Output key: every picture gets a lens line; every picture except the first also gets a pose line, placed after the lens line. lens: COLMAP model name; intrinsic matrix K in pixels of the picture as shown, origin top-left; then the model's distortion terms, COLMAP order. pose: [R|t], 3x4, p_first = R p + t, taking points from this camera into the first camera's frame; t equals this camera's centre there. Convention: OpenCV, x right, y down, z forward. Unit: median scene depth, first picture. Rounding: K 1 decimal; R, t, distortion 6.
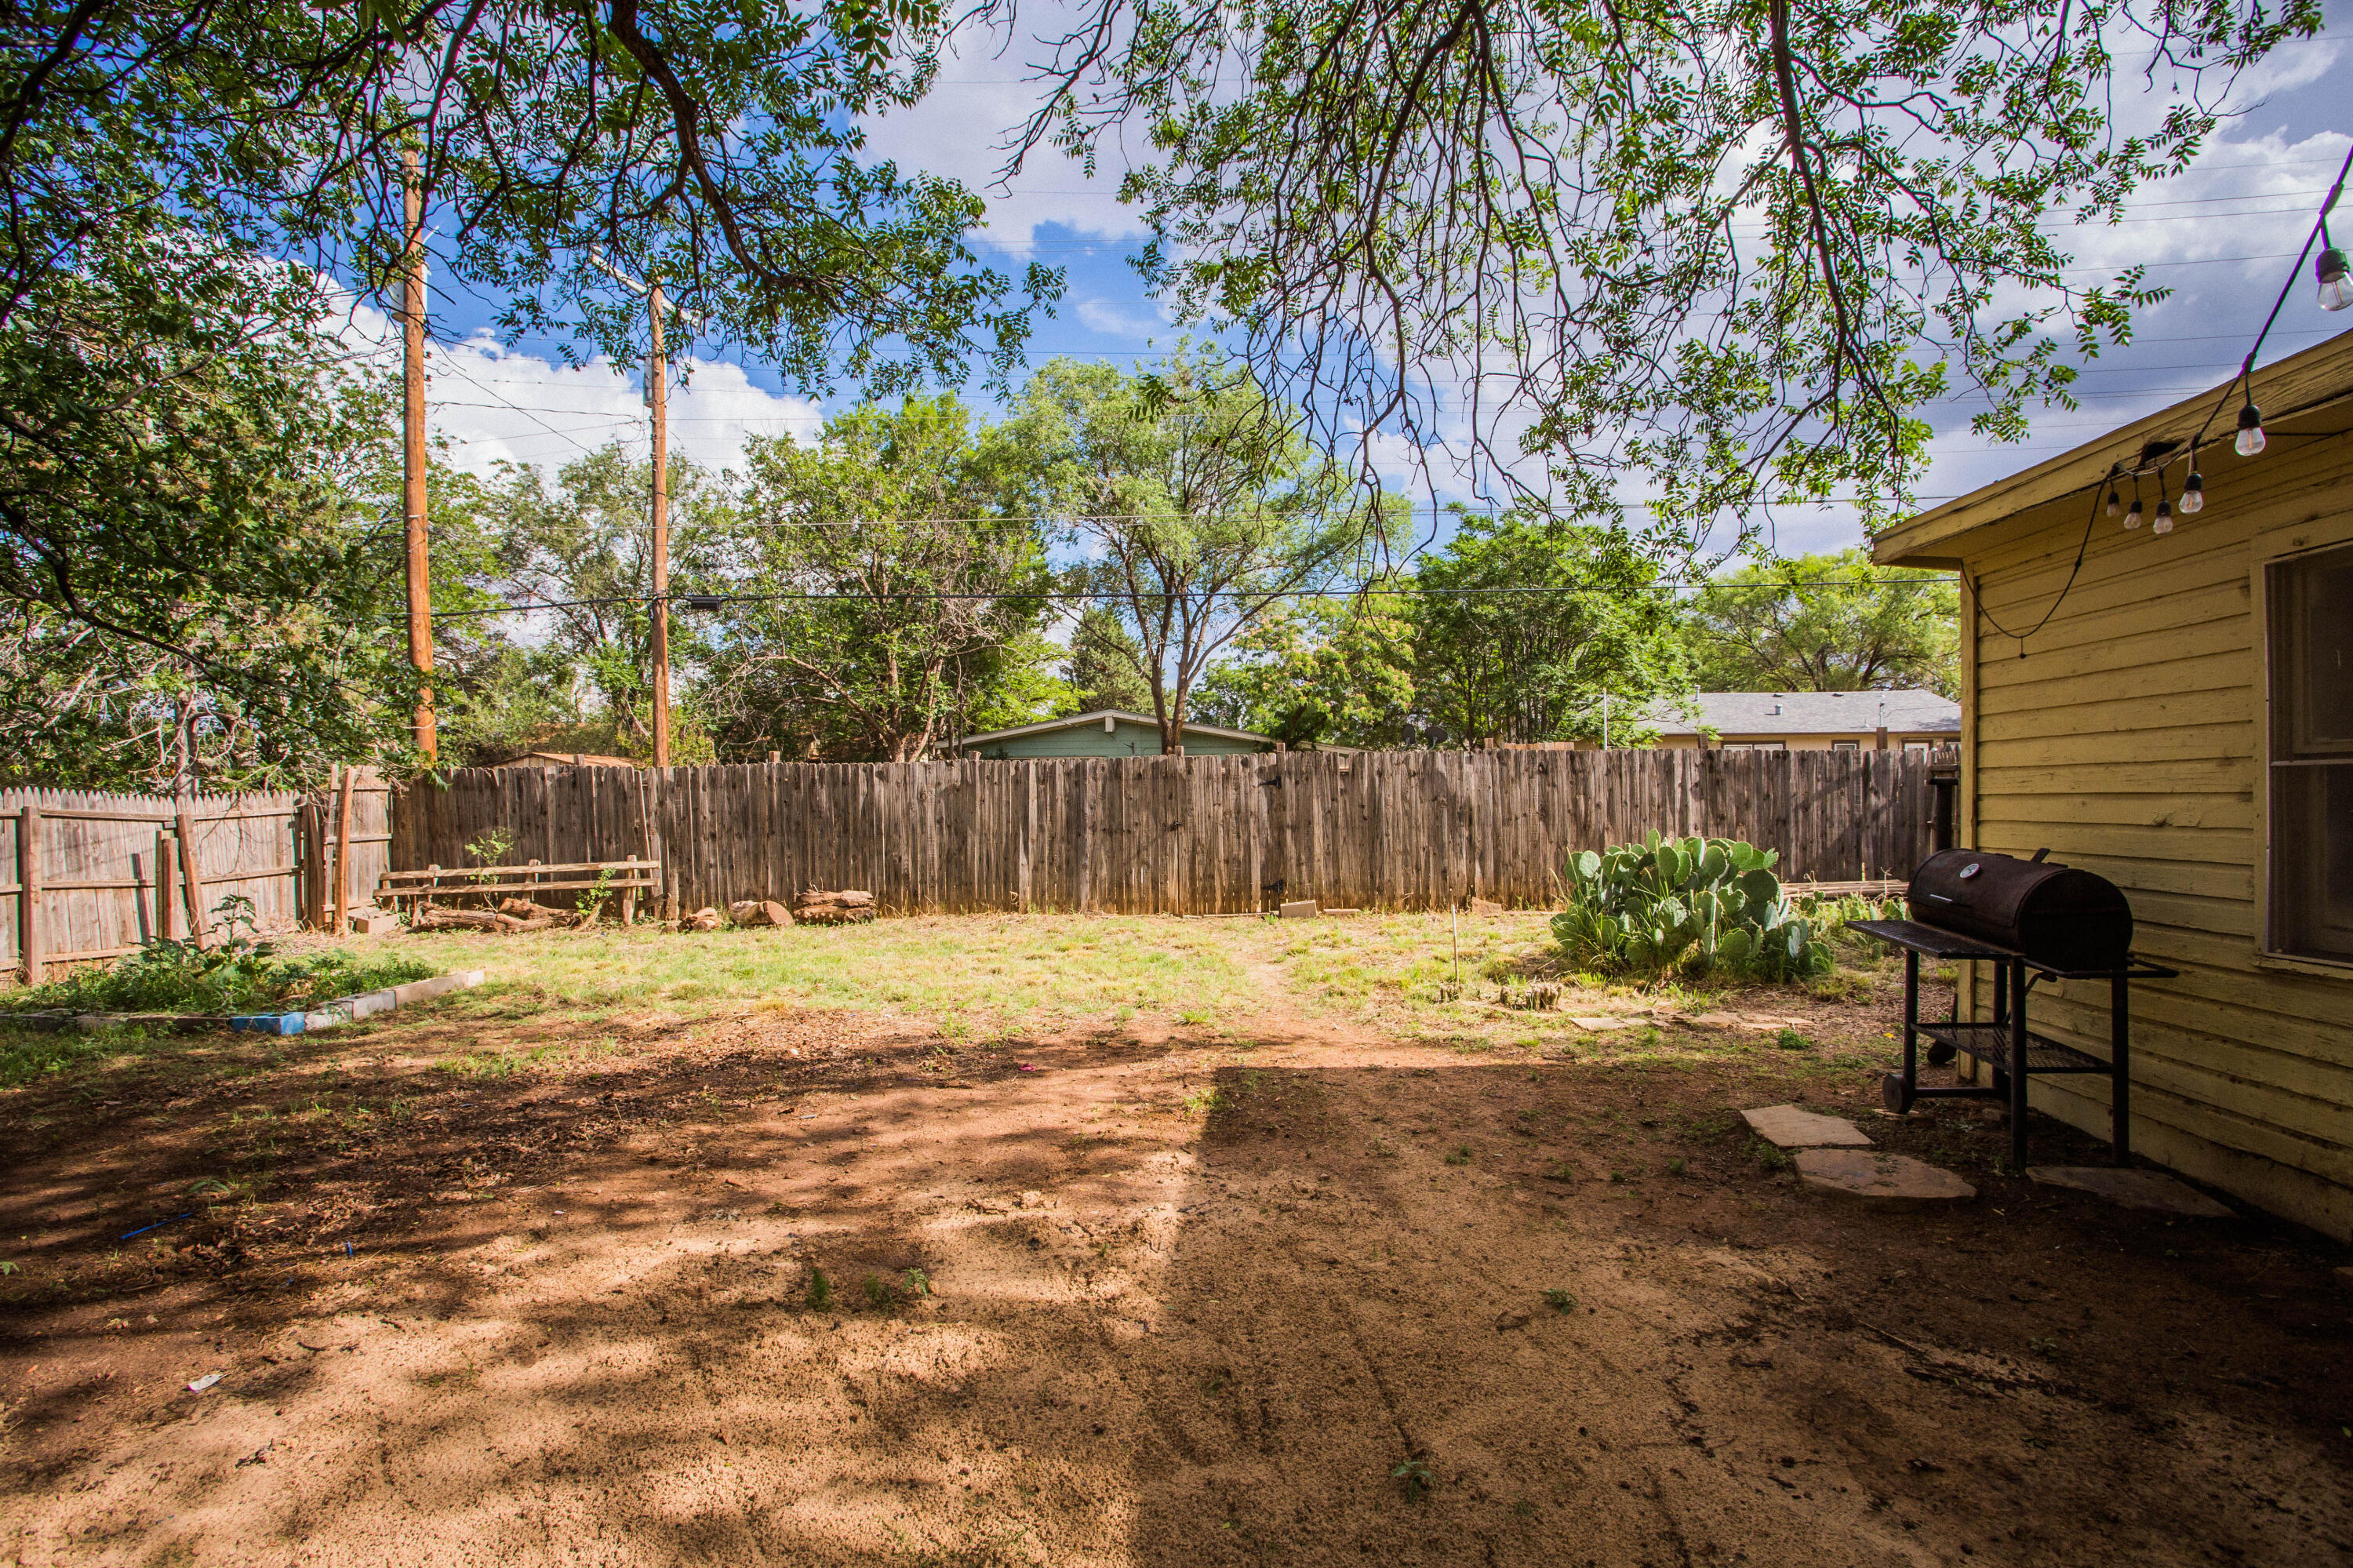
lens RADIAL K [[1134.2, 0, 1176.5], [0, 1134.2, 784.0], [0, 0, 1]] dist [-0.069699, 0.027559]
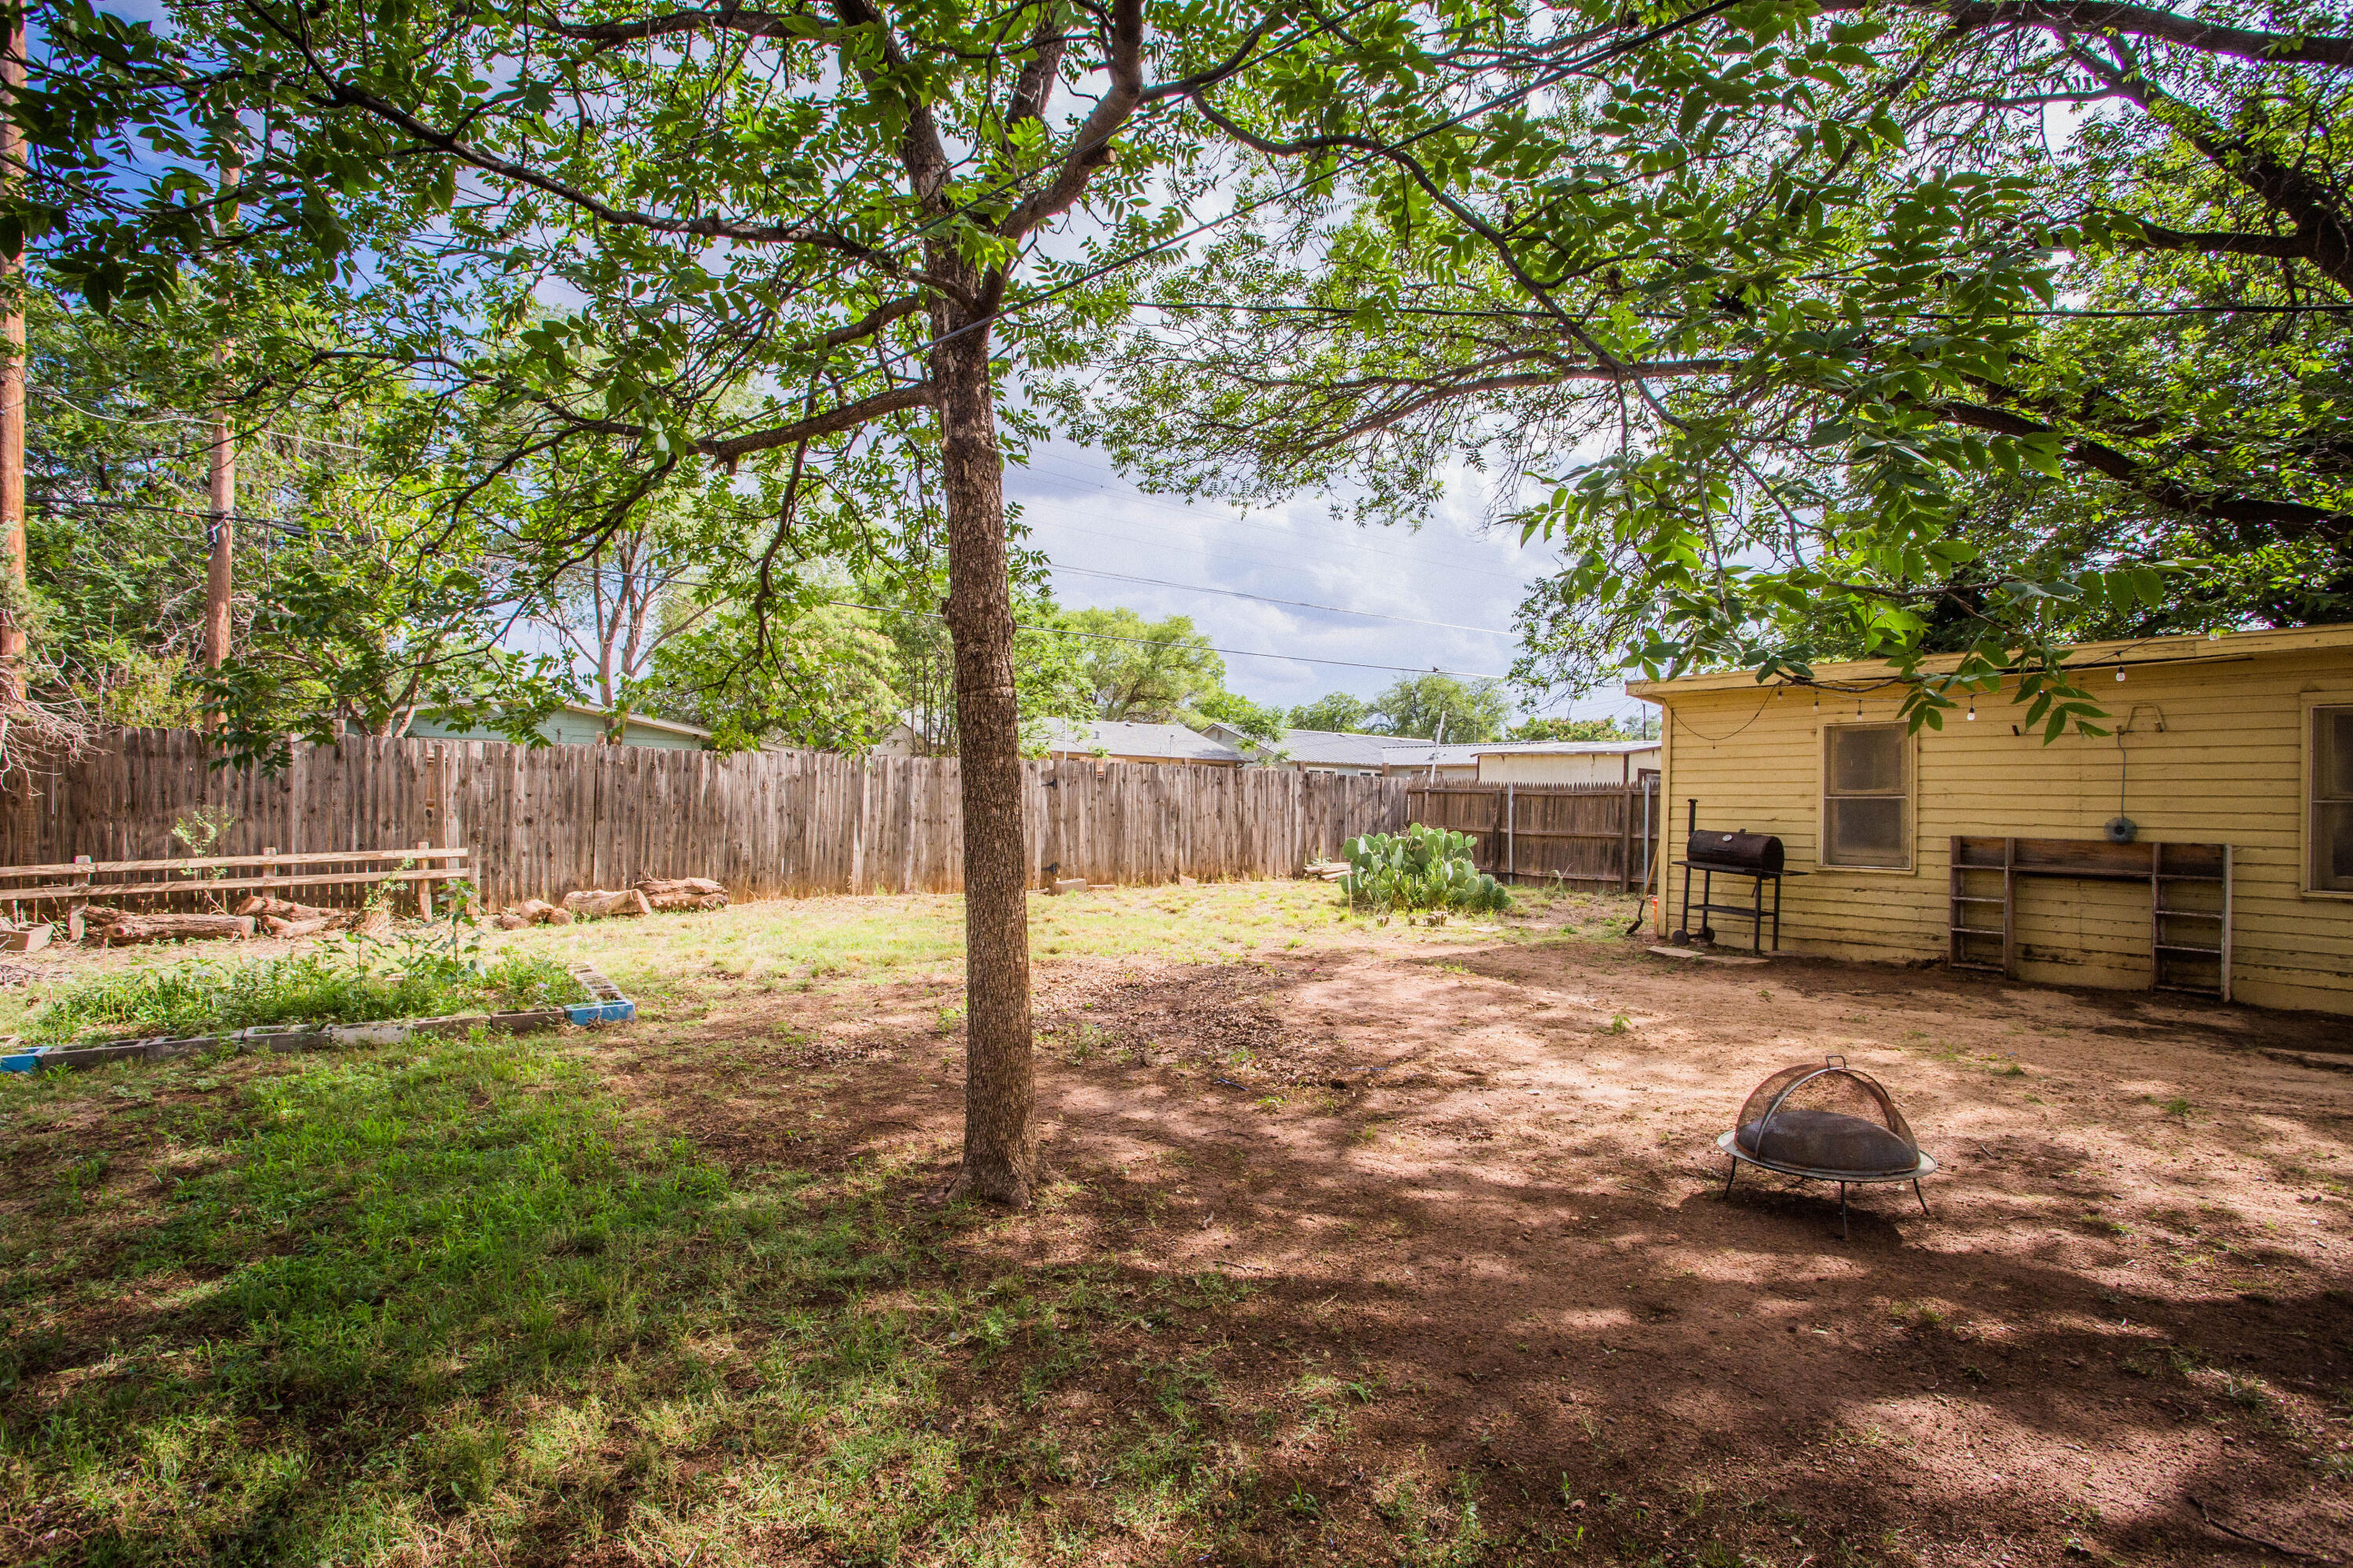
lens RADIAL K [[1134.2, 0, 1176.5], [0, 1134.2, 784.0], [0, 0, 1]] dist [-0.069699, 0.027559]
pose [[0.750479, 0.035415, 0.659945, -0.627261], [-0.031733, 0.999342, -0.017541, 0.015989], [-0.660132, -0.007778, 0.751109, -0.019082]]
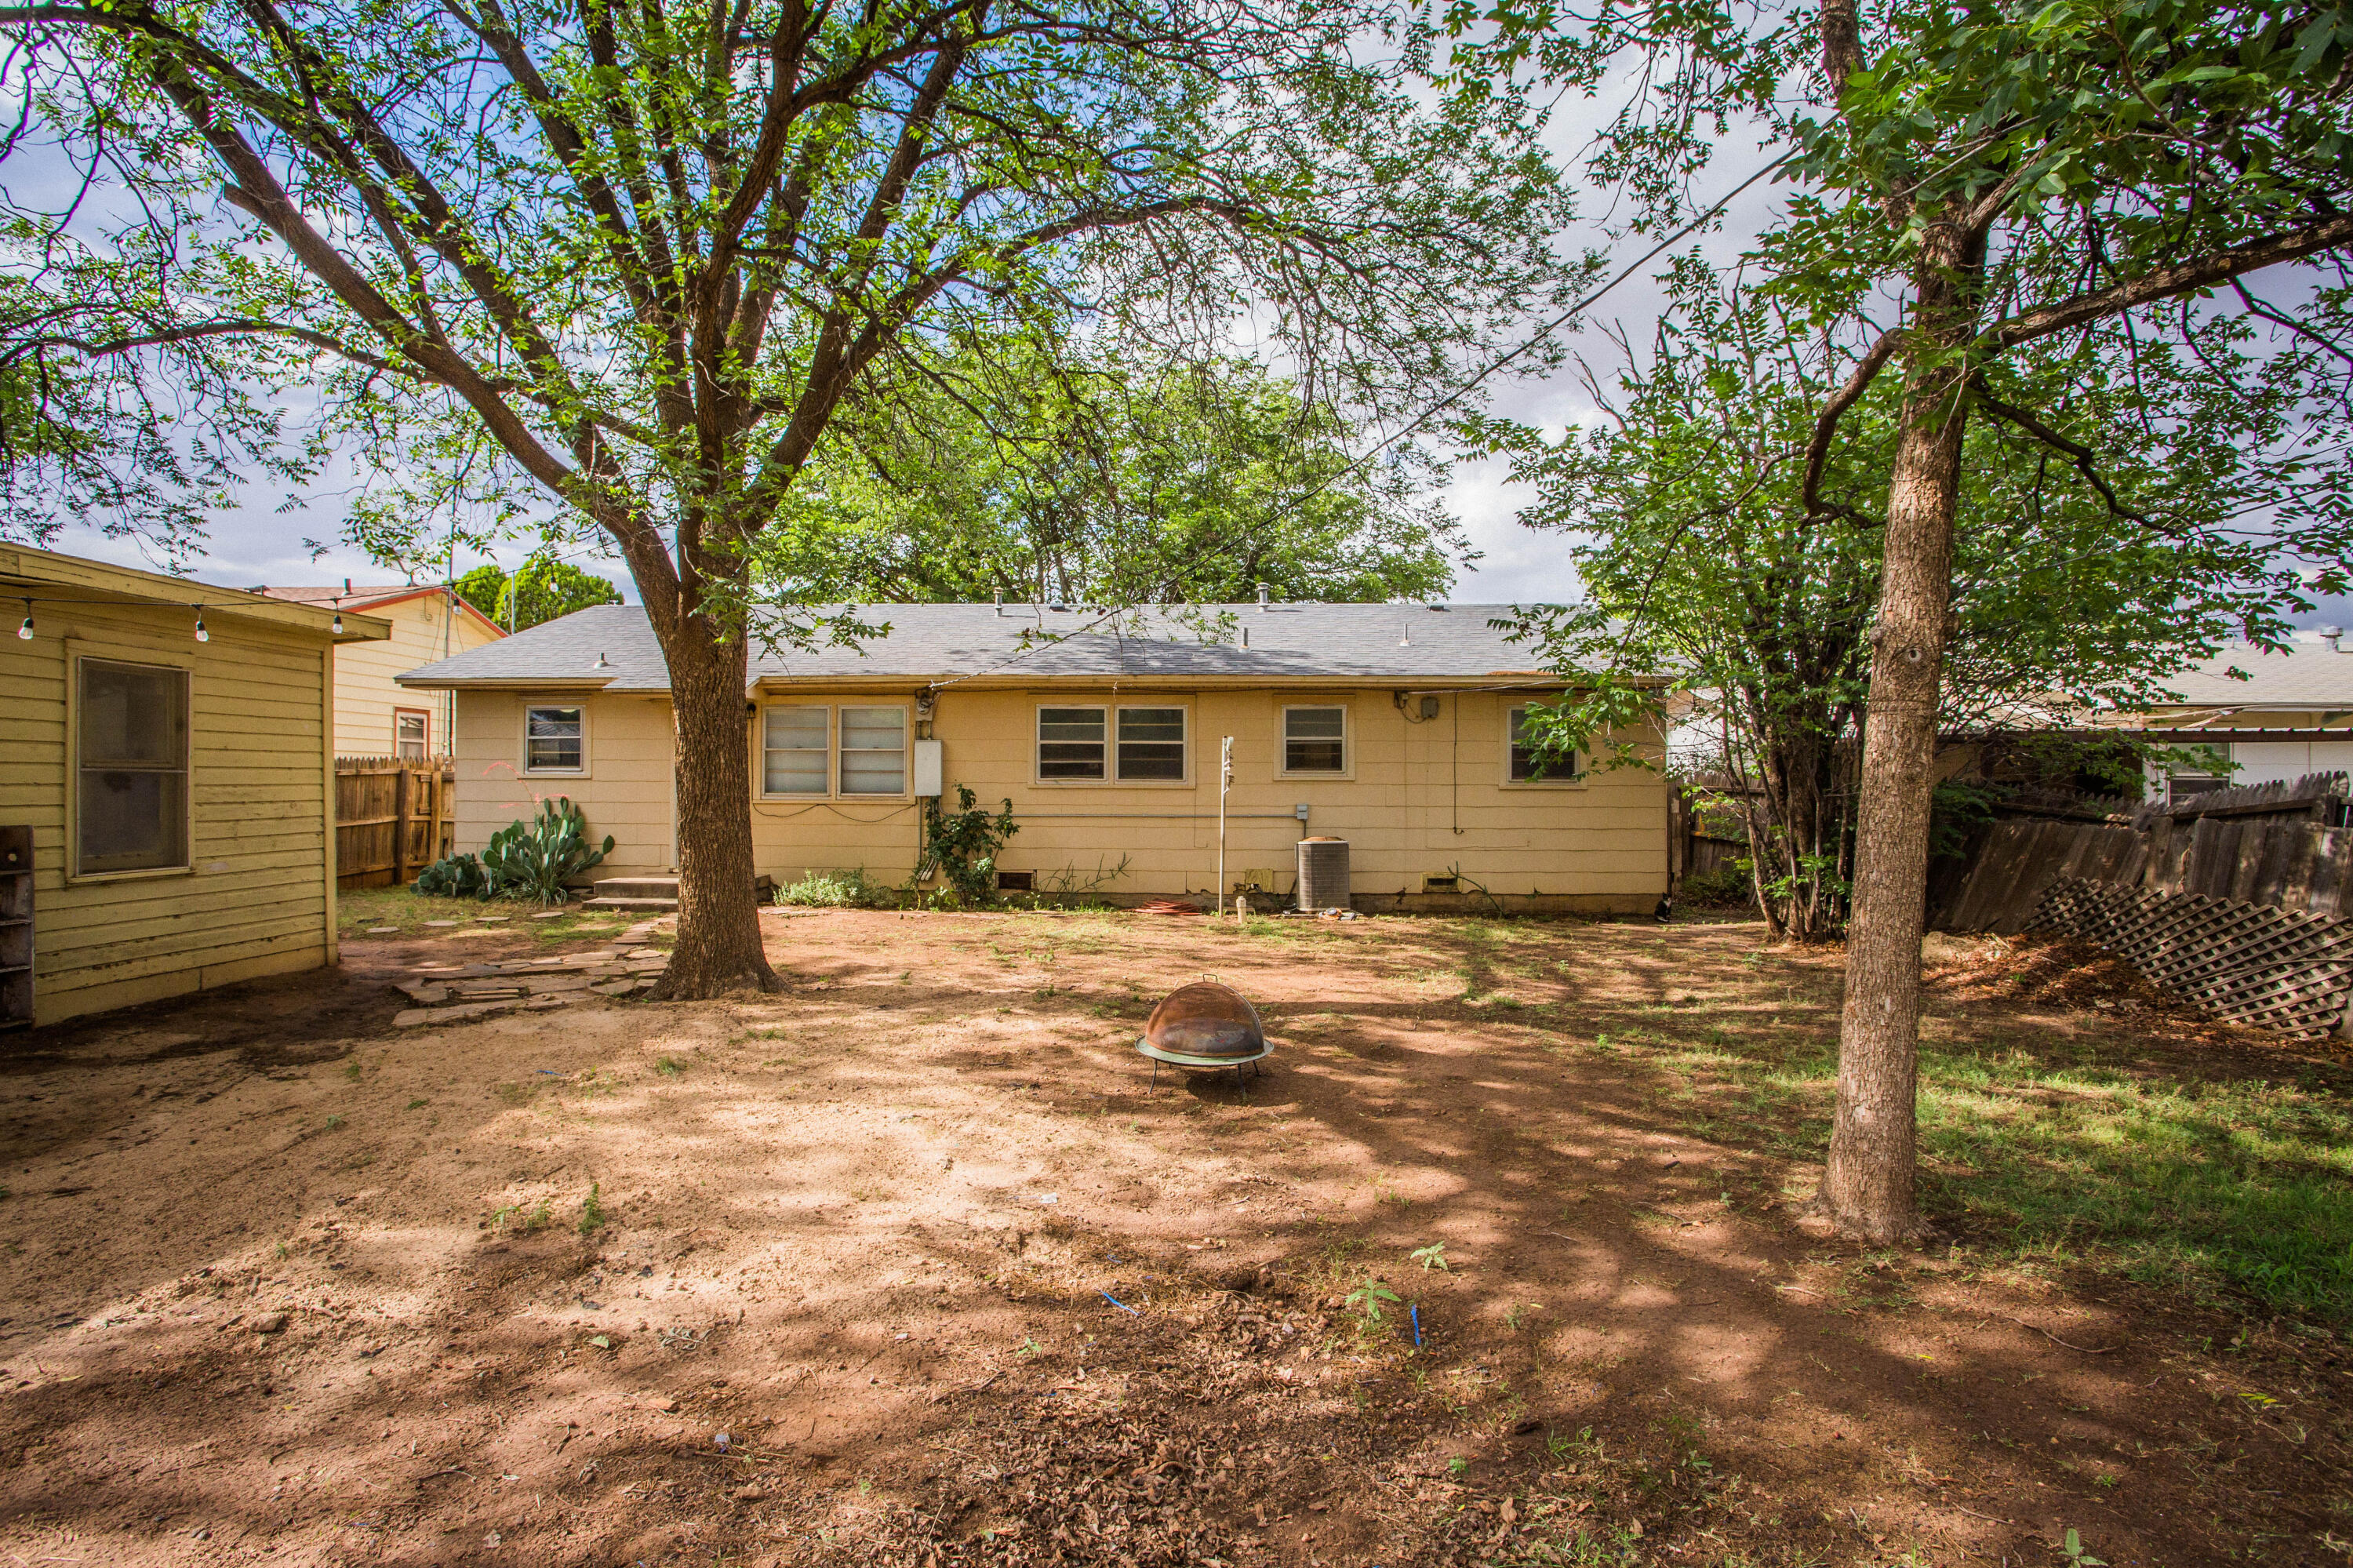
lens RADIAL K [[1134.2, 0, 1176.5], [0, 1134.2, 784.0], [0, 0, 1]] dist [-0.069699, 0.027559]
pose [[-0.999253, 0.004150, -0.038415, -0.232778], [0.004266, 0.999987, -0.002936, 0.004460], [0.038402, -0.003098, -0.999258, 0.572581]]
